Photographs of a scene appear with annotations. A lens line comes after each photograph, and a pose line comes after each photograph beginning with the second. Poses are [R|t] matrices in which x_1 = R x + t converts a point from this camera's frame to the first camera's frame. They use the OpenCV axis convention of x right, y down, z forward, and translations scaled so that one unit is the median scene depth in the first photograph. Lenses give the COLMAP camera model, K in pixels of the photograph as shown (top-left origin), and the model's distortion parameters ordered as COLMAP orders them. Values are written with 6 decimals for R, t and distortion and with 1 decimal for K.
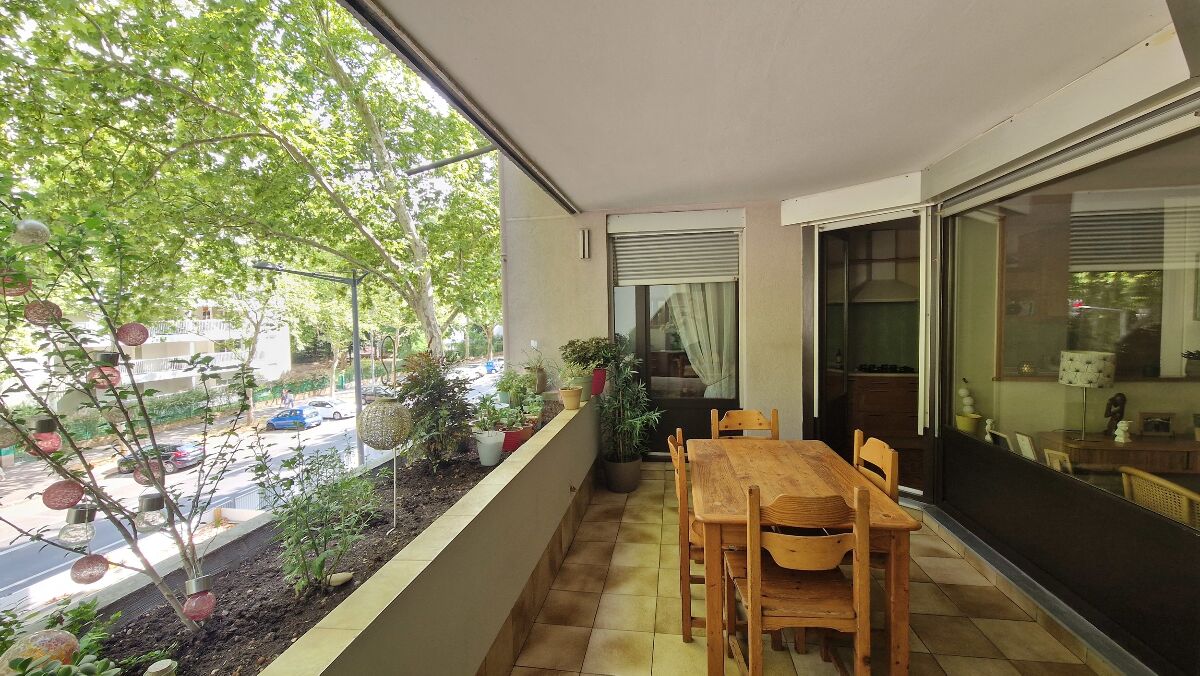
lens RADIAL K [[480.7, 0, 597.2], [0, 480.7, 335.1], [0, 0, 1]] dist [0.000999, -0.002149]
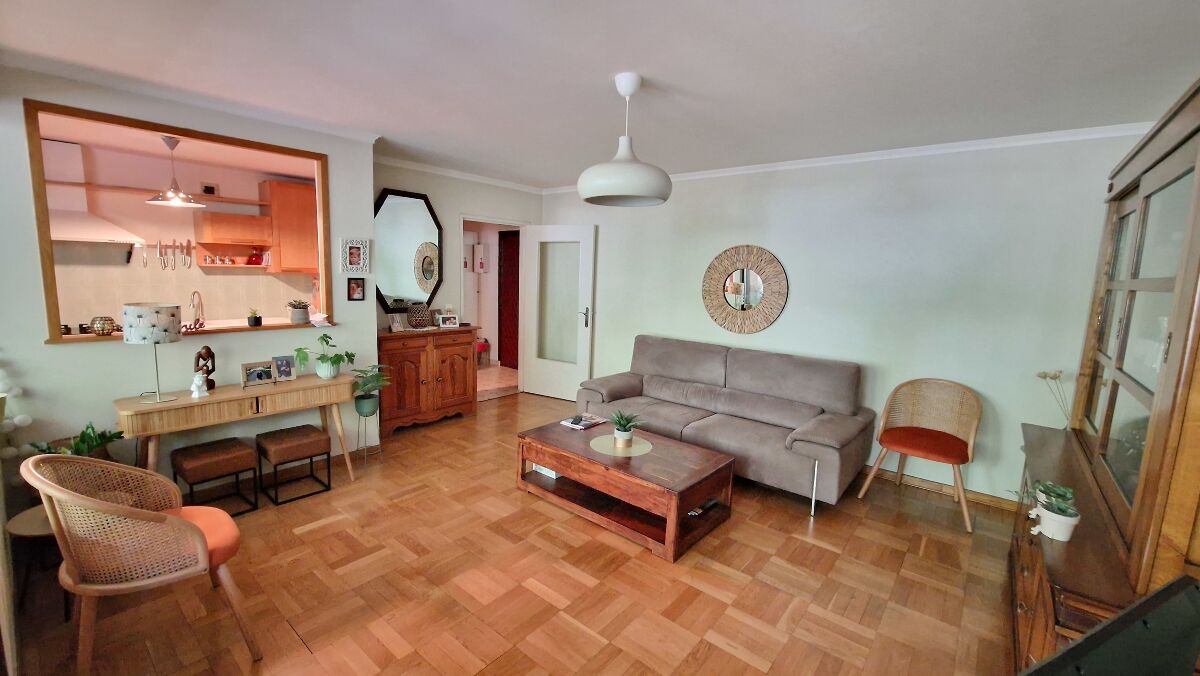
lens RADIAL K [[480.7, 0, 597.2], [0, 480.7, 335.1], [0, 0, 1]] dist [0.000999, -0.002149]
pose [[0.519346, -0.079932, 0.850817, 0.674329], [-0.003006, 0.995439, 0.095354, 0.005570], [-0.854559, -0.052079, 0.516737, -0.147357]]
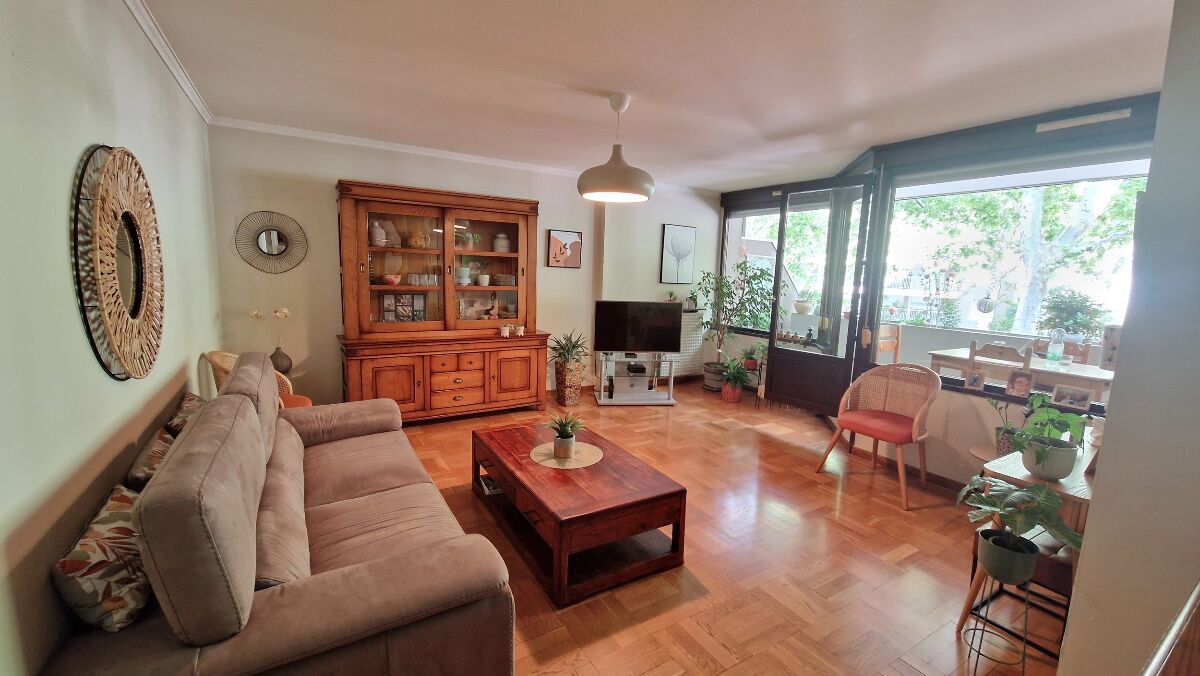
lens RADIAL K [[480.7, 0, 597.2], [0, 480.7, 335.1], [0, 0, 1]] dist [0.000999, -0.002149]
pose [[-0.760019, 0.081113, -0.644819, 2.102809], [-0.049998, 0.981943, 0.182451, -0.044174], [0.647974, 0.170906, -0.742240, 1.006834]]
